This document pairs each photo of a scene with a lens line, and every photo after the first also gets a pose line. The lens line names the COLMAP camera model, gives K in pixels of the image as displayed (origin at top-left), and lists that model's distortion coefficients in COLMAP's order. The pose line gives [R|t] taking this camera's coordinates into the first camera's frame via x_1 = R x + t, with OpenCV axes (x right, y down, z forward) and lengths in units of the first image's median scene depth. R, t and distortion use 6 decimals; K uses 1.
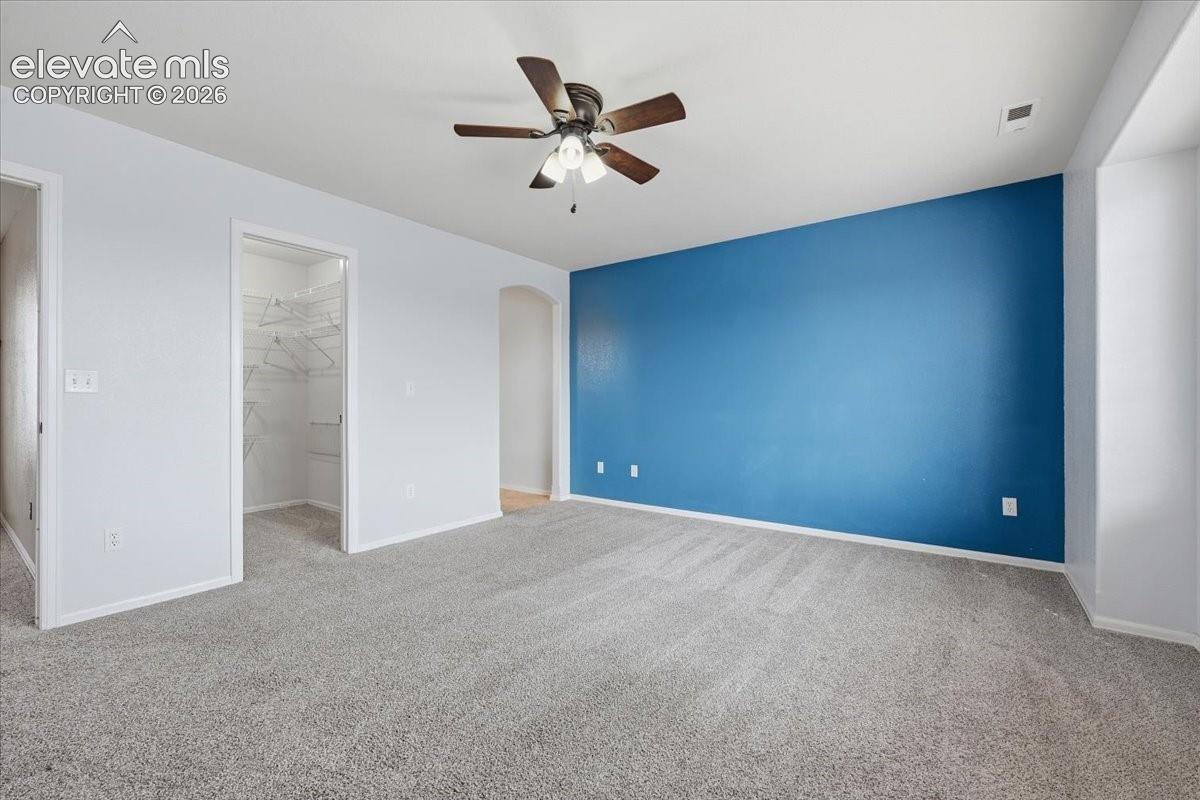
lens RADIAL K [[499.3, 0, 607.0], [0, 499.3, 400.5], [0, 0, 1]] dist [0.000006, -0.000082]
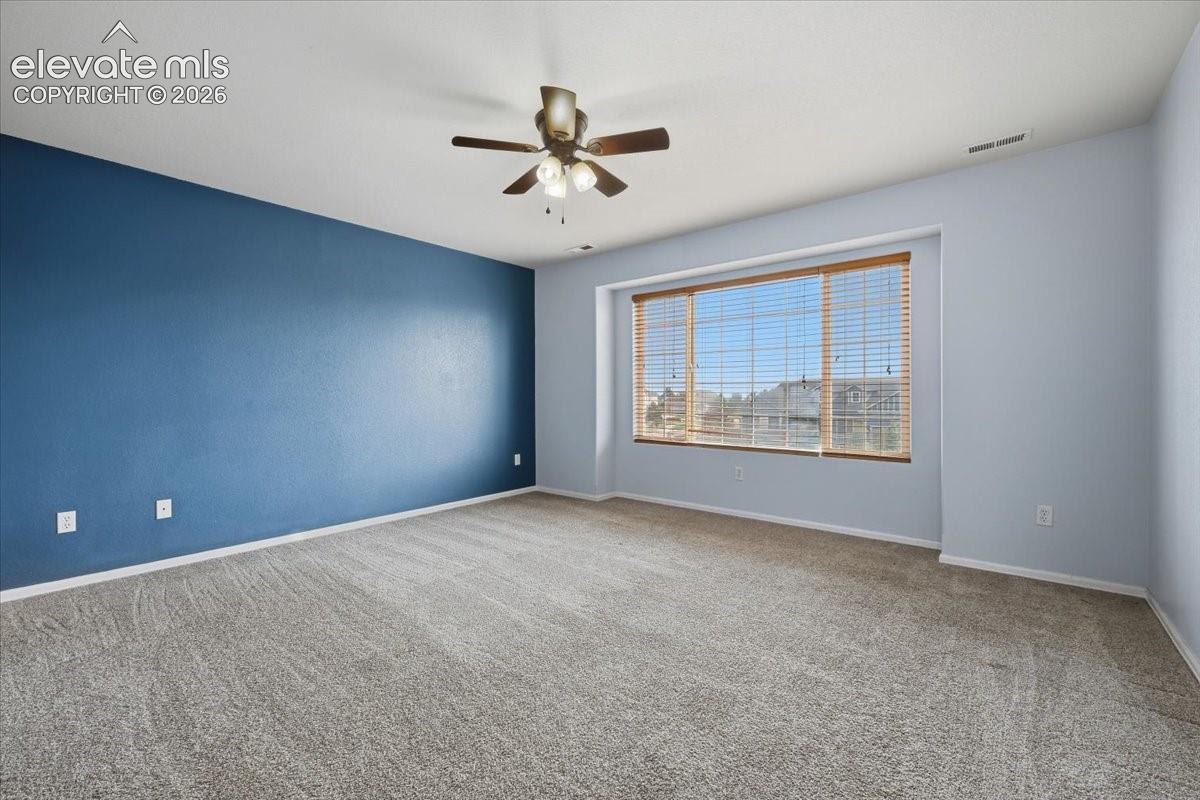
lens RADIAL K [[499.3, 0, 609.7], [0, 499.3, 395.8], [0, 0, 1]] dist [0.000006, -0.000082]
pose [[0.035594, 0.001588, 0.999365, -1.054405], [0.006583, 0.999977, -0.001823, 0.006358], [-0.999345, 0.006643, 0.035583, 0.787428]]
